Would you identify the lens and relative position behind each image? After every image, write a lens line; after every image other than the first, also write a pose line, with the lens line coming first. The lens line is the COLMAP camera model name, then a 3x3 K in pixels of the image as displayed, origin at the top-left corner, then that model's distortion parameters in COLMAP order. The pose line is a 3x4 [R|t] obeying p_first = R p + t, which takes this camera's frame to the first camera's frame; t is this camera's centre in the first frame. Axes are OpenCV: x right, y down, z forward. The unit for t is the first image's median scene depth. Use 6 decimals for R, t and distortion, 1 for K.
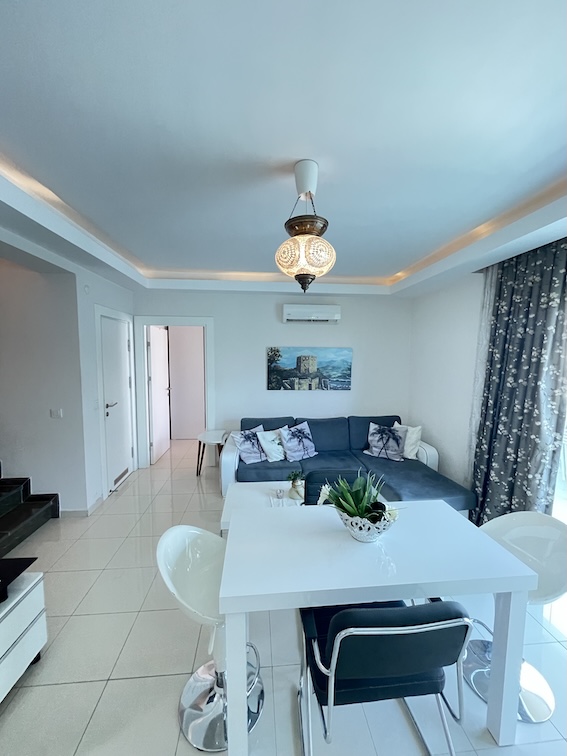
lens RADIAL K [[304.4, 0, 283.5], [0, 304.4, 378.0], [0, 0, 1]] dist [-0.000514, -0.000377]
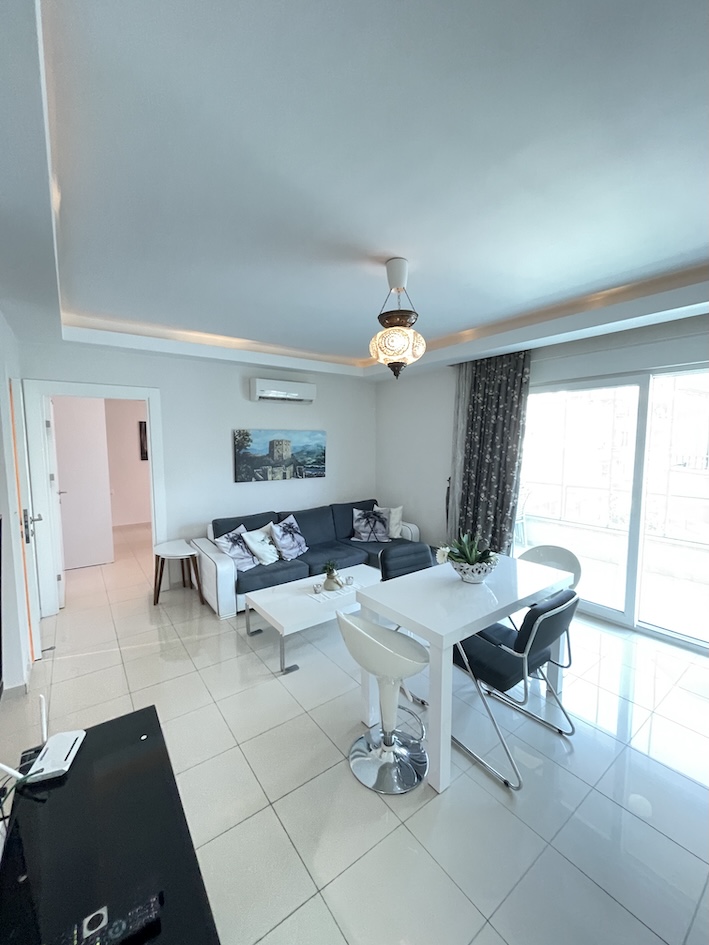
lens RADIAL K [[380.5, 0, 354.5], [0, 380.5, 472.5], [0, 0, 1]] dist [-0.000514, -0.000377]
pose [[0.852140, -0.053330, 0.520589, -0.360708], [0.048706, 0.998558, 0.022569, 0.005965], [-0.521042, 0.006124, 0.853509, -0.032997]]
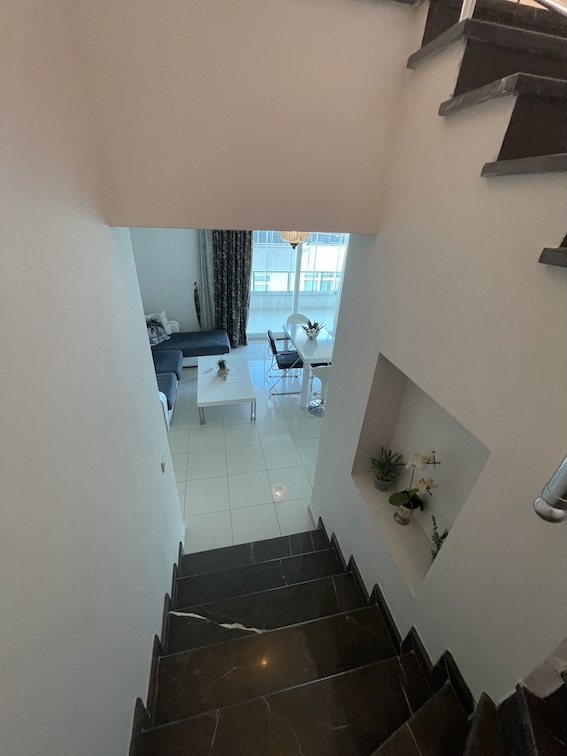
lens RADIAL K [[304.4, 0, 283.5], [0, 304.4, 378.0], [0, 0, 1]] dist [-0.000514, -0.000377]
pose [[-0.116415, -0.508253, 0.853303, -0.958542], [0.029449, 0.857001, 0.514473, -0.274614], [-0.992764, 0.085021, -0.084800, 0.602578]]
